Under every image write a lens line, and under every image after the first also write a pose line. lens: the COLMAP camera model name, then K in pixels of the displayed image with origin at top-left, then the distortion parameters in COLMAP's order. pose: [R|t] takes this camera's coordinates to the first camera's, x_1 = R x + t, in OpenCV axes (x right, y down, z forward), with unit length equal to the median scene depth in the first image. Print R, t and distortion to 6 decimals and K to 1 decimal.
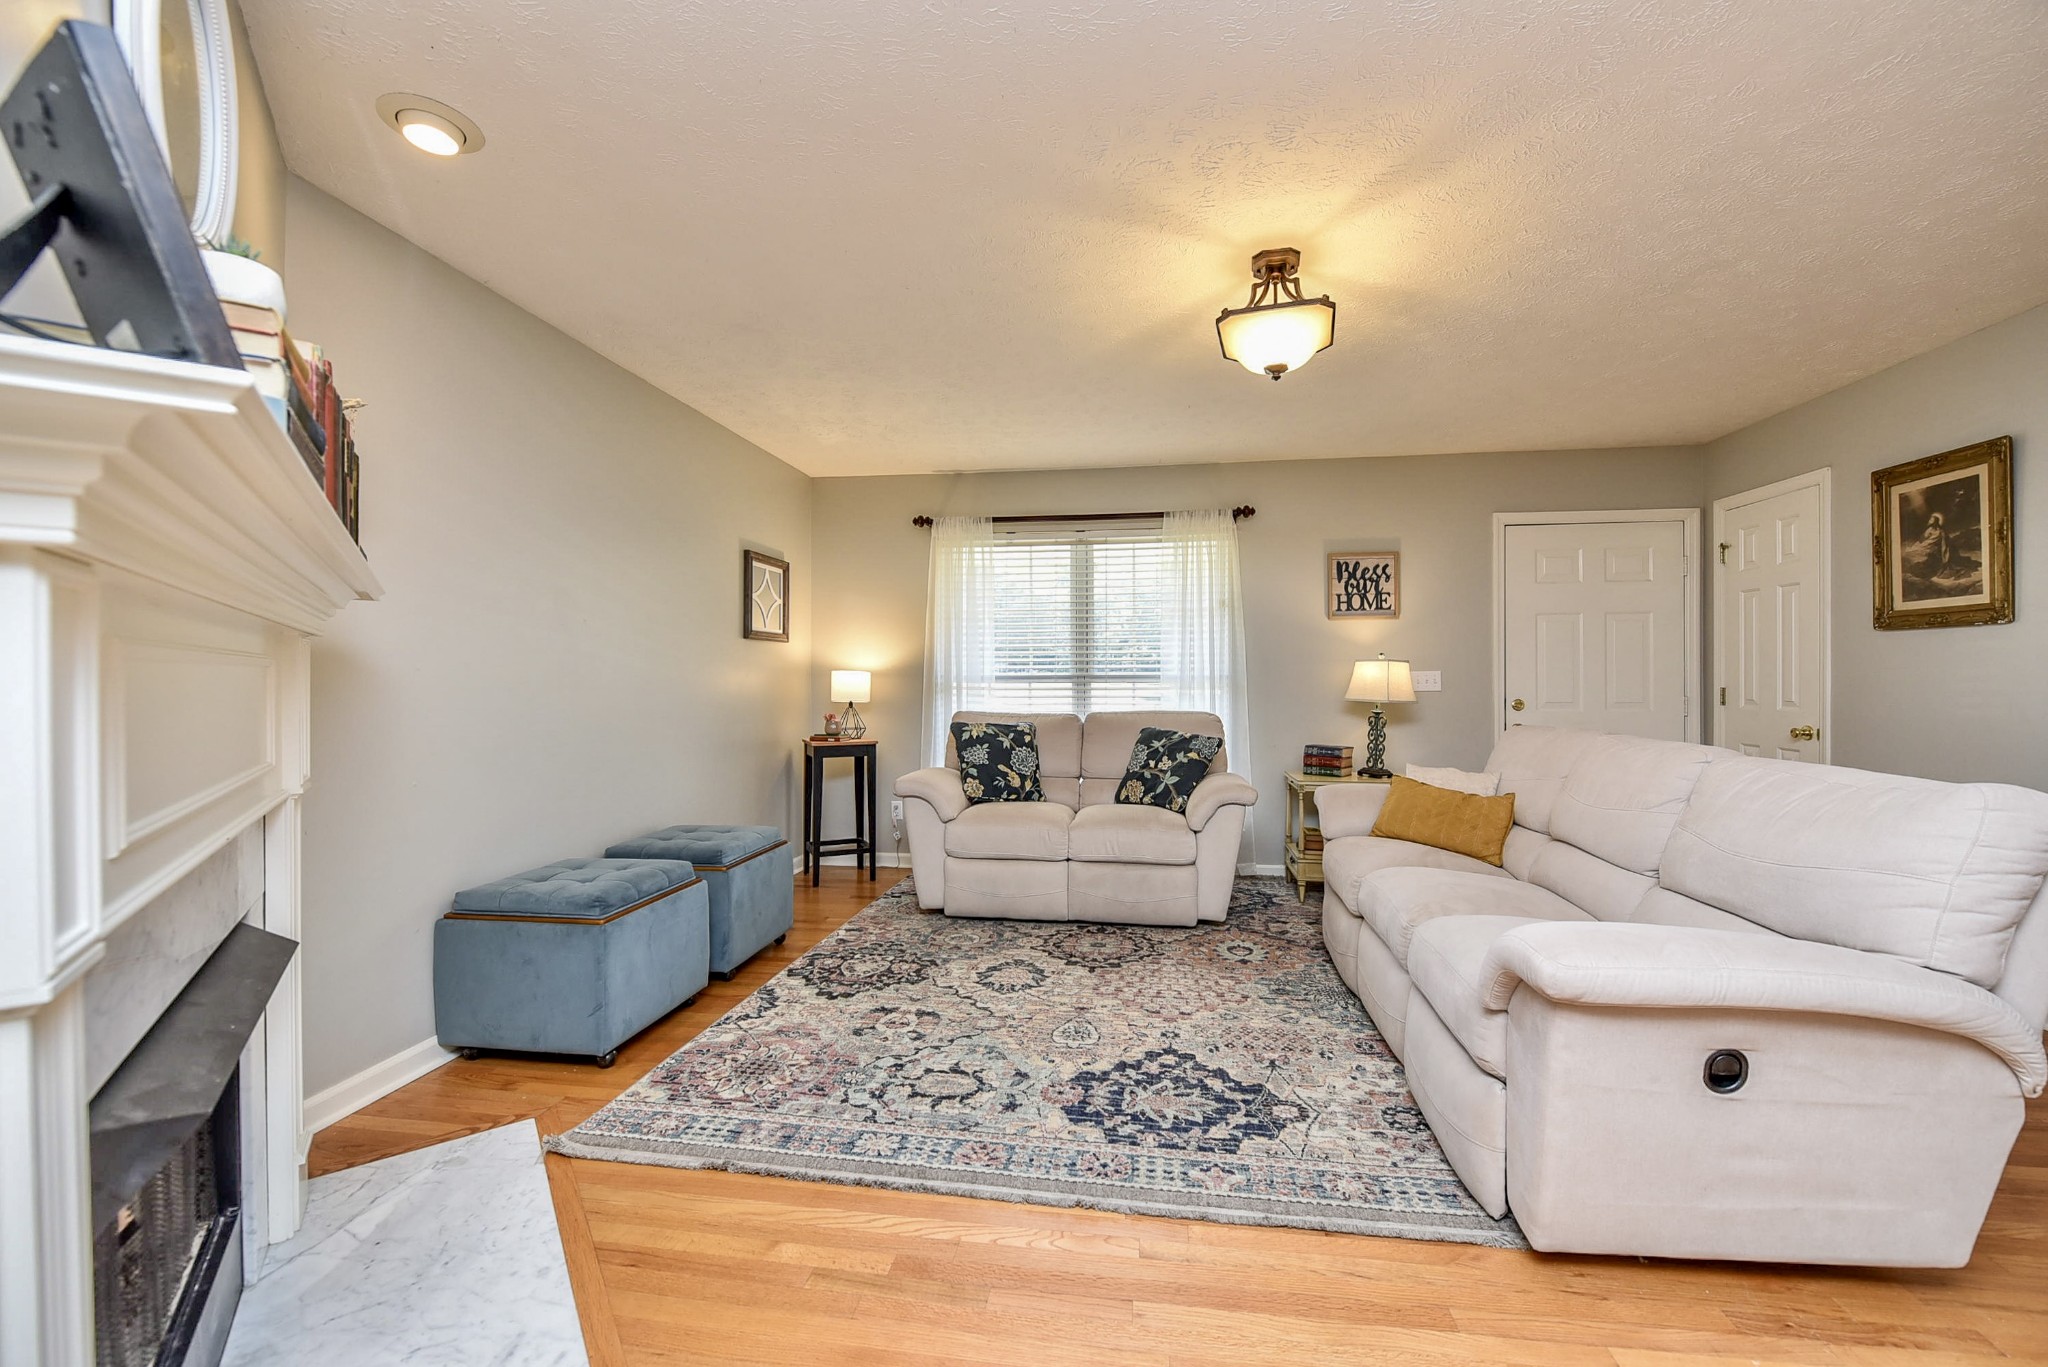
lens RADIAL K [[807.4, 0, 1034.9], [0, 807.4, 673.9], [0, 0, 1]] dist [-0.002818, -0.003391]
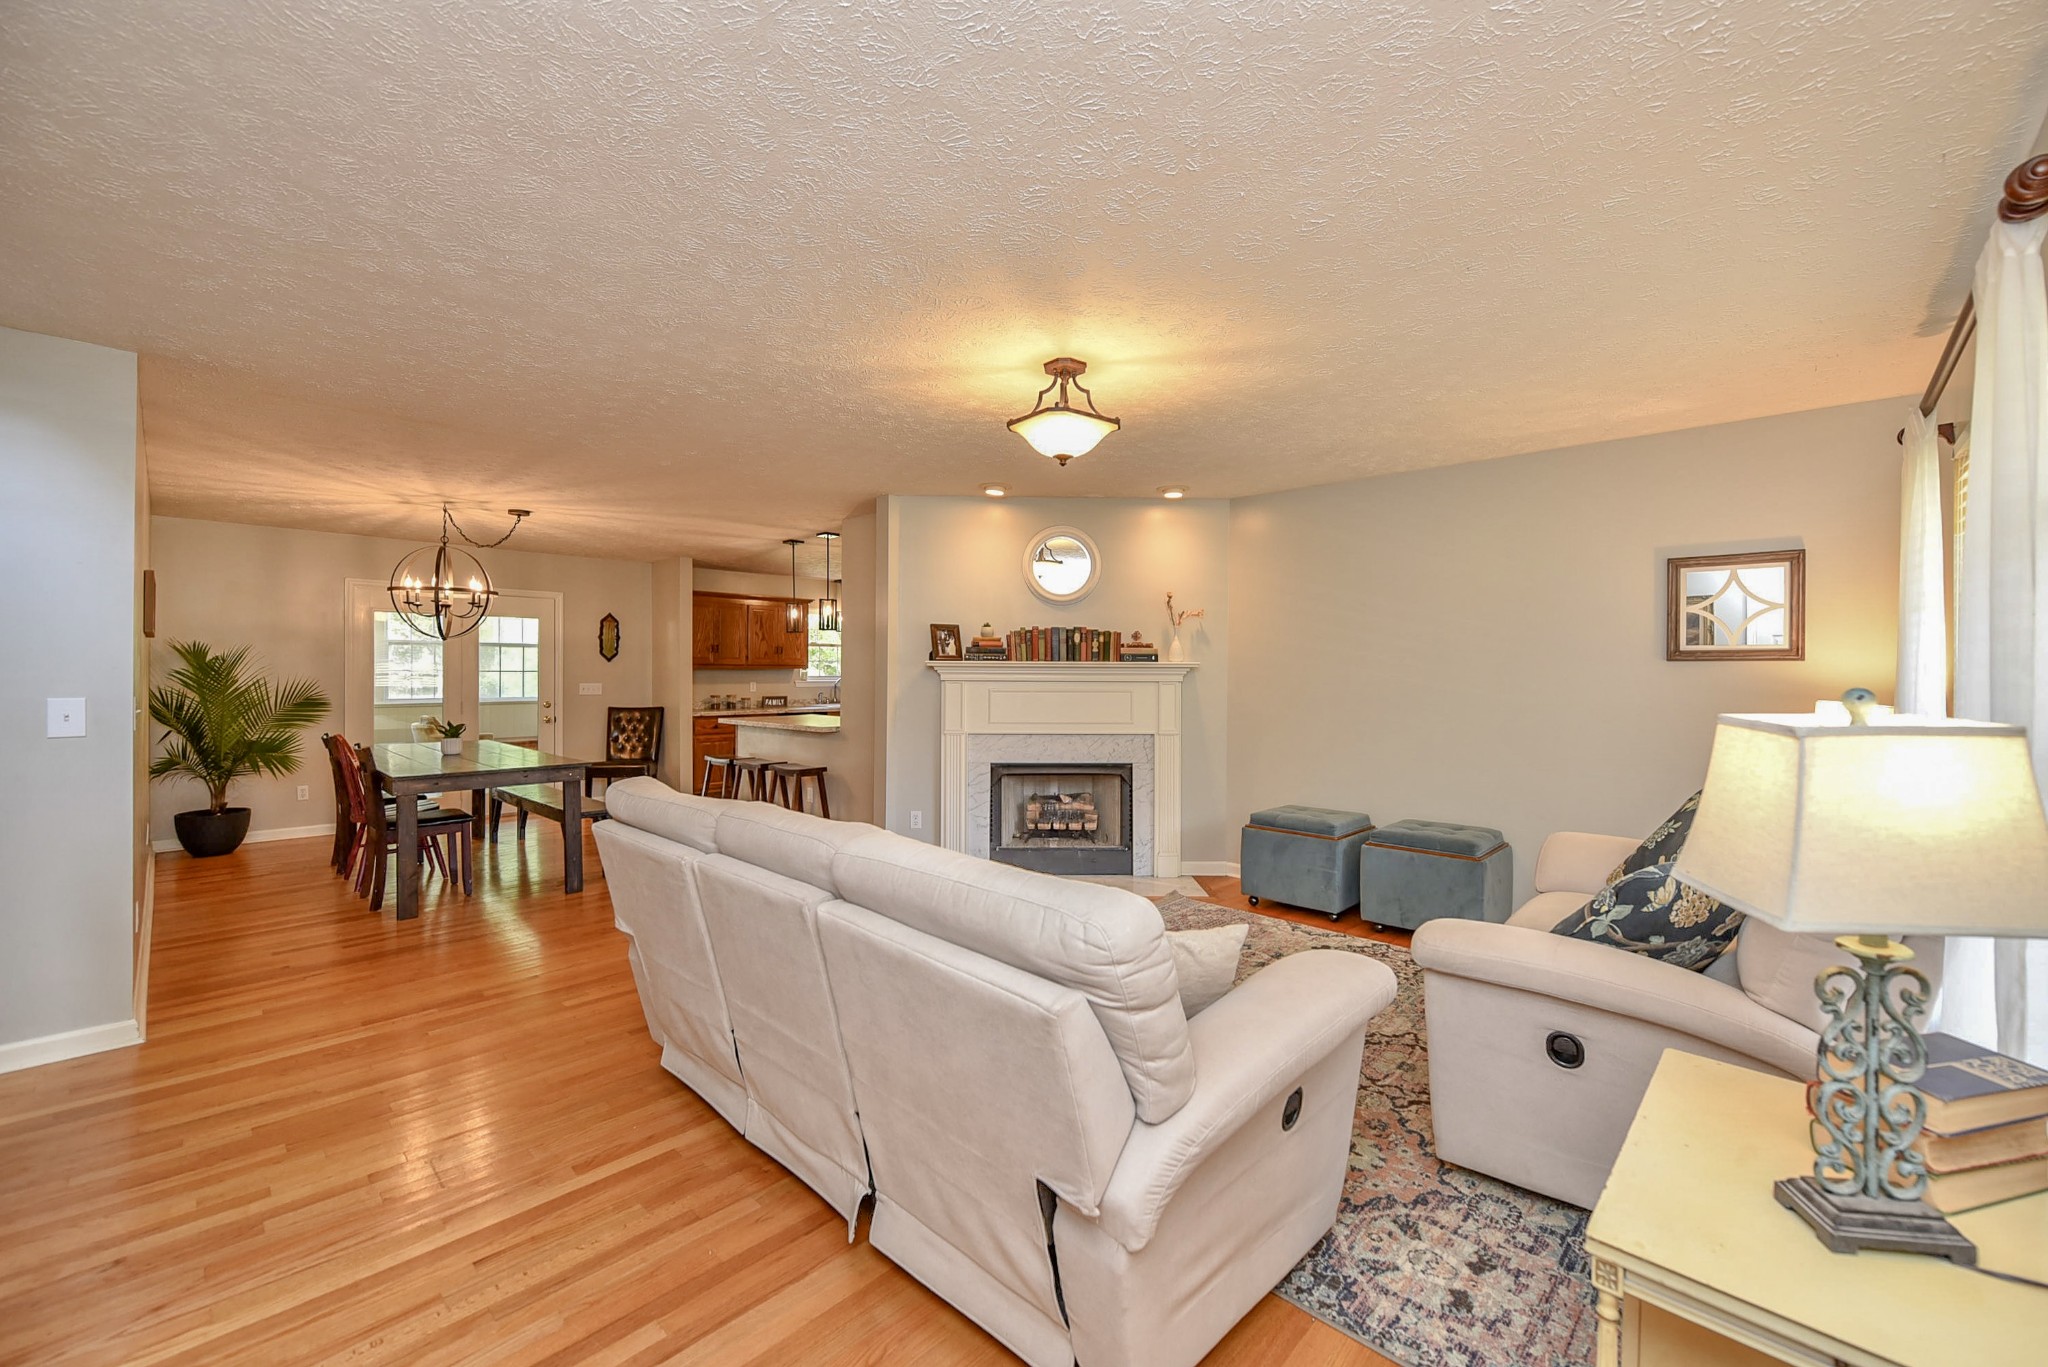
lens RADIAL K [[807.4, 0, 1034.9], [0, 807.4, 673.9], [0, 0, 1]] dist [-0.002818, -0.003391]
pose [[-0.569928, -0.002519, -0.821691, 0.999087], [-0.003605, 0.999993, -0.000565, -0.037666], [0.821687, 0.002640, -0.569933, 1.263404]]
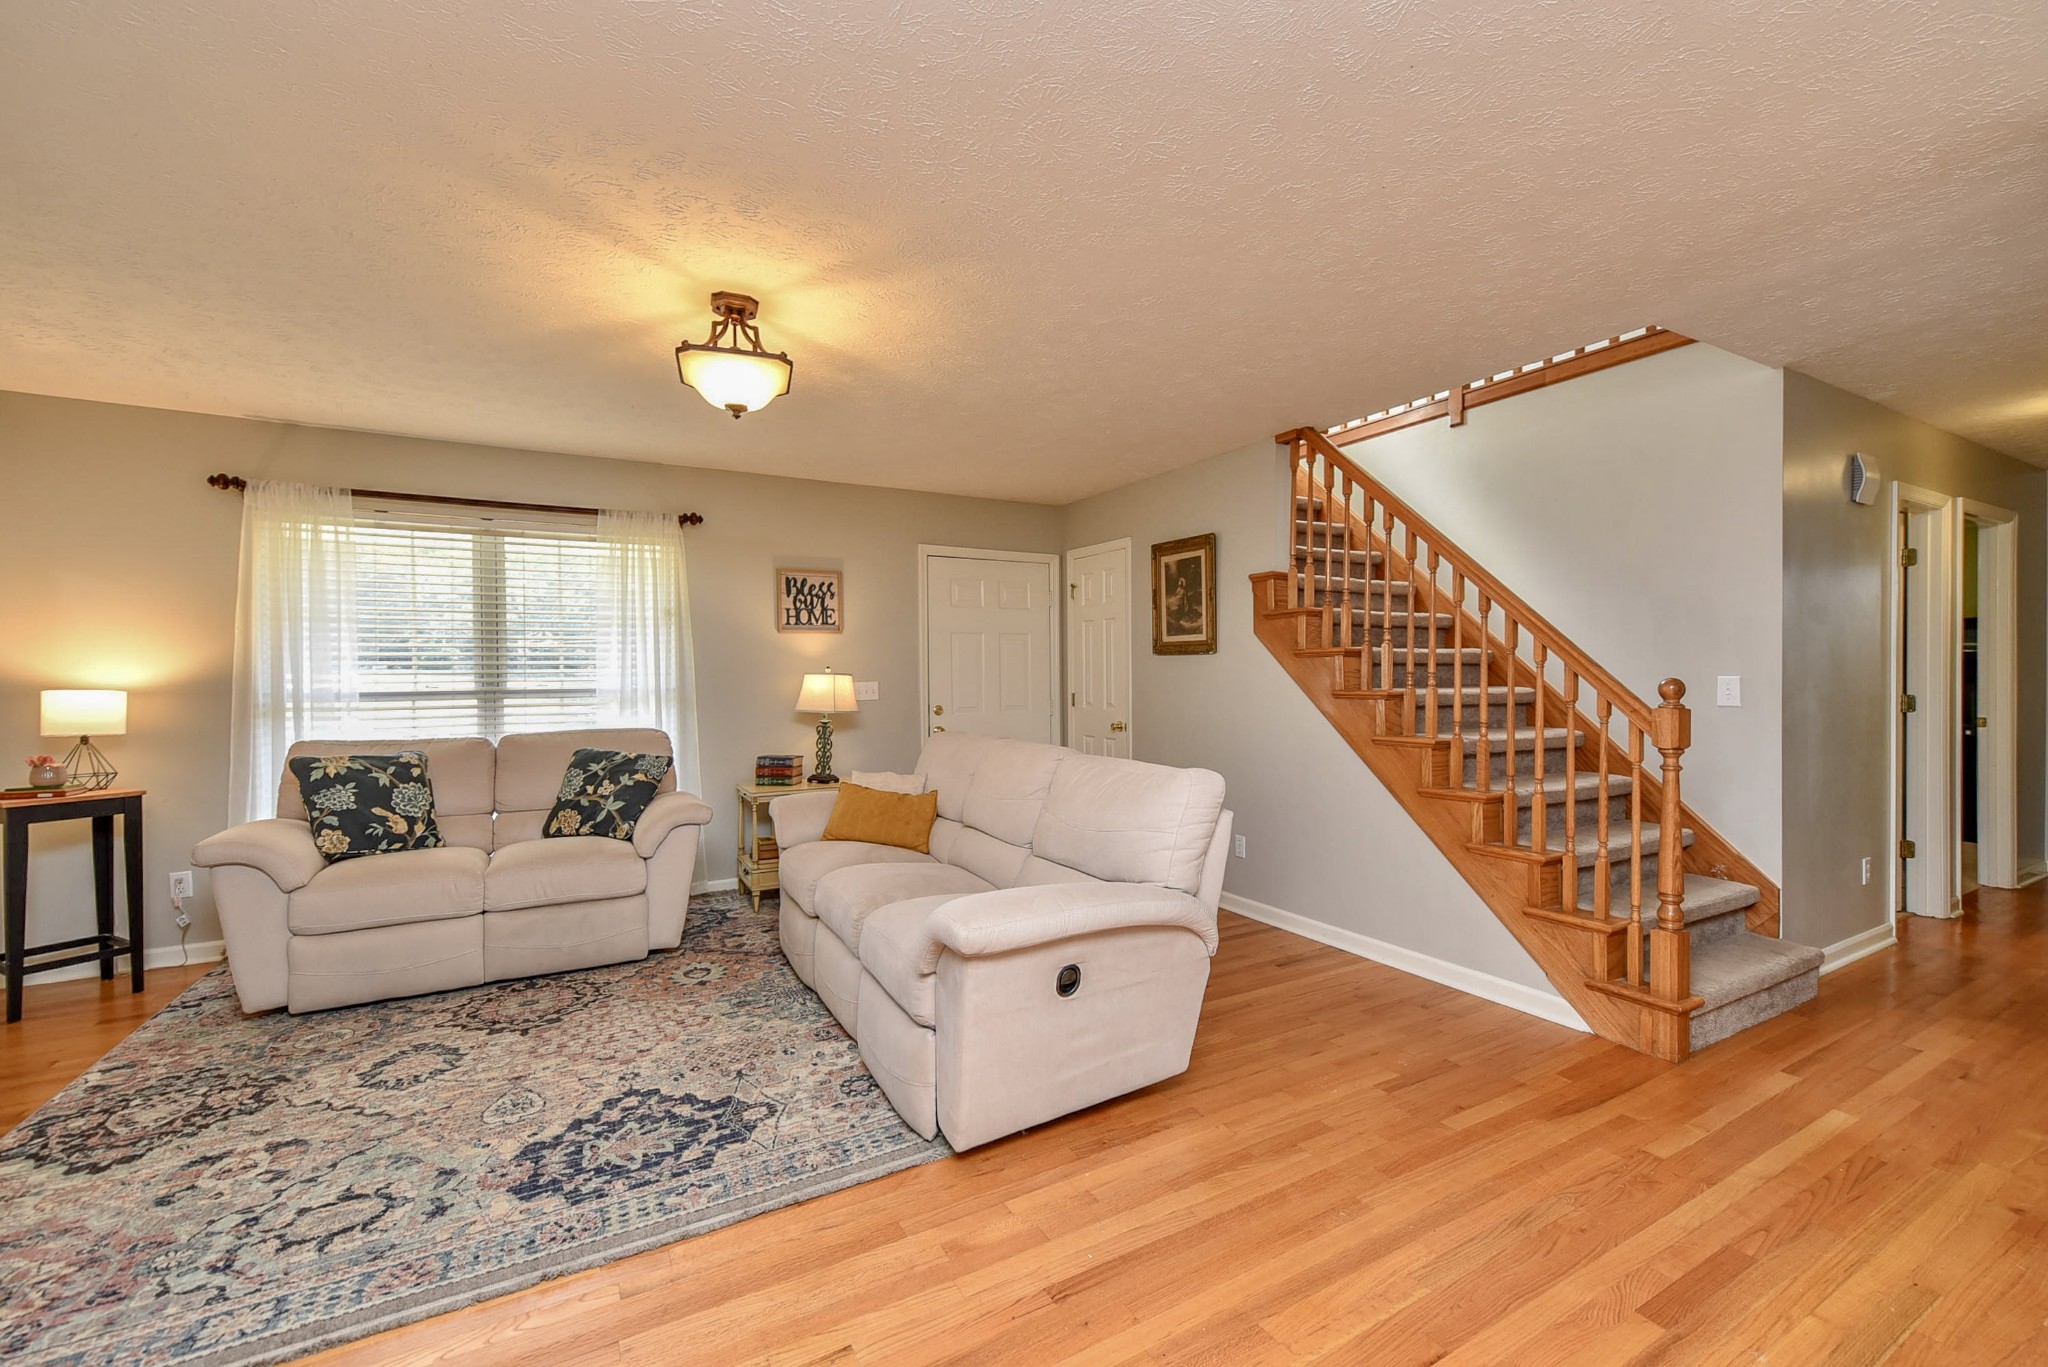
lens RADIAL K [[834.9, 0, 1024.0], [0, 834.9, 683.5], [0, 0, 1]] dist [0.011936, -0.004212]
pose [[0.799947, -0.013817, 0.599911, -0.037207], [0.007002, 0.999882, 0.013693, -0.022871], [-0.600030, -0.006753, 0.799949, -0.057545]]
